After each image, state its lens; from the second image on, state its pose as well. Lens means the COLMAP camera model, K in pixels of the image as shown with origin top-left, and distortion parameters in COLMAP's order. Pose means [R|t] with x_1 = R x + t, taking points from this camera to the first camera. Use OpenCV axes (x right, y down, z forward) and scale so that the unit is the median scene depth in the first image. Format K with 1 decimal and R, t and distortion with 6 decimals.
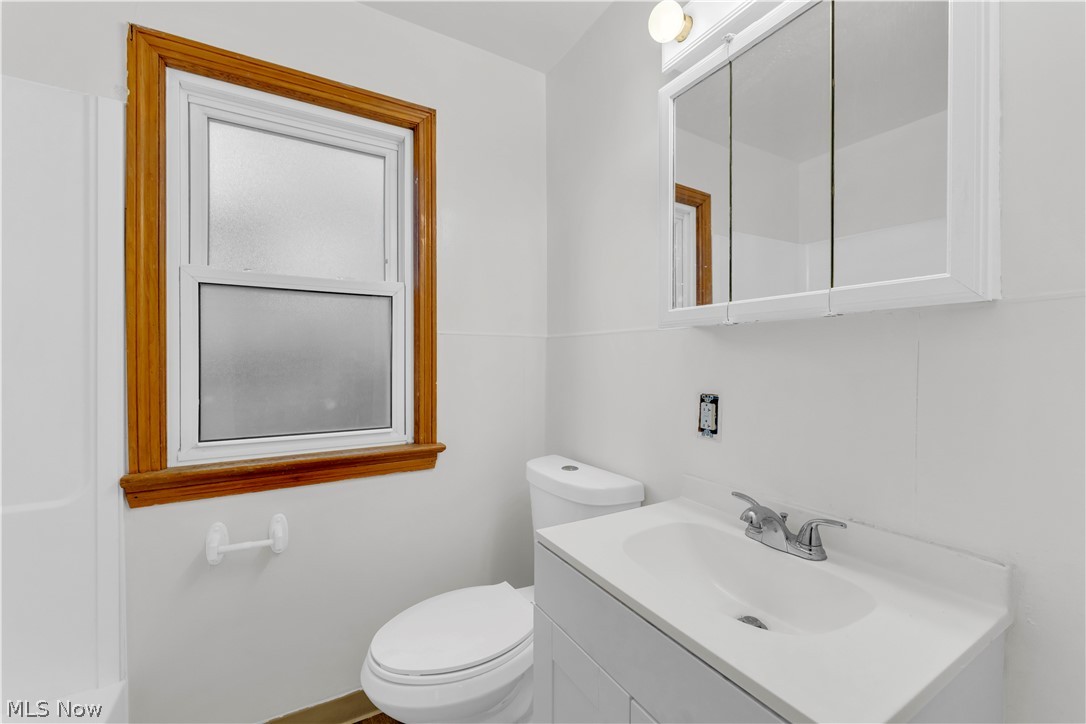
lens RADIAL K [[443.9, 0, 551.6], [0, 443.9, 361.2], [0, 0, 1]] dist [-0.001886, -0.000963]
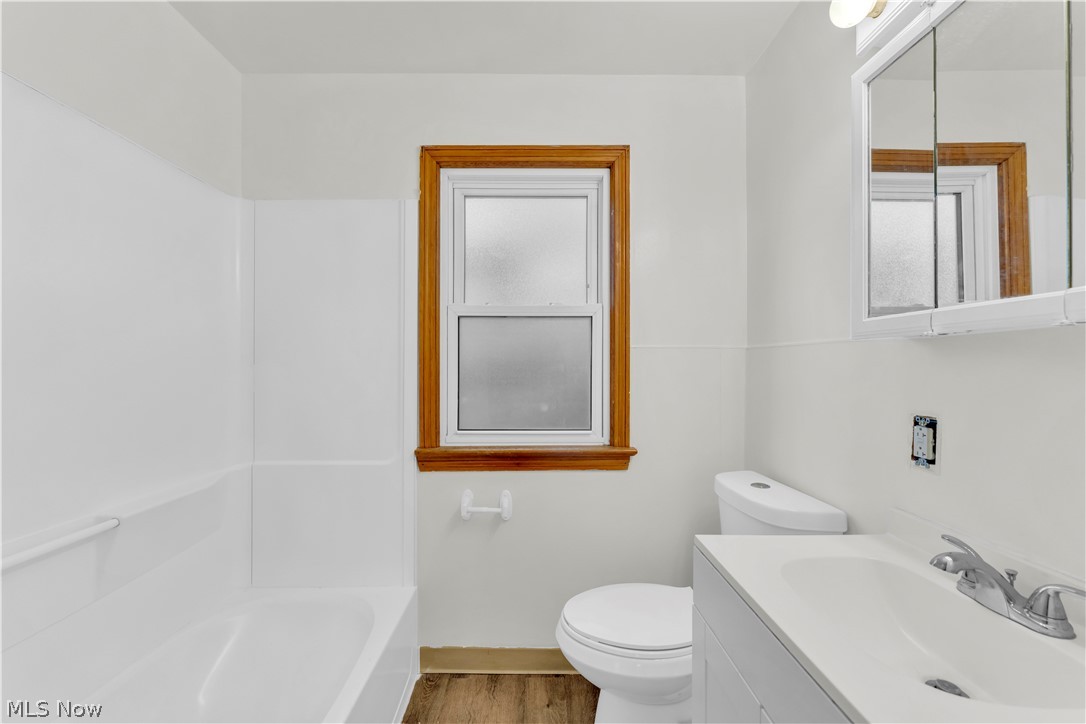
lens RADIAL K [[443.9, 0, 543.4], [0, 443.9, 364.1], [0, 0, 1]] dist [-0.001886, -0.000963]
pose [[0.868371, -0.001795, -0.495912, 0.139757], [-0.003136, 0.999954, -0.009111, -0.014373], [0.495905, 0.009467, 0.868325, -0.086127]]
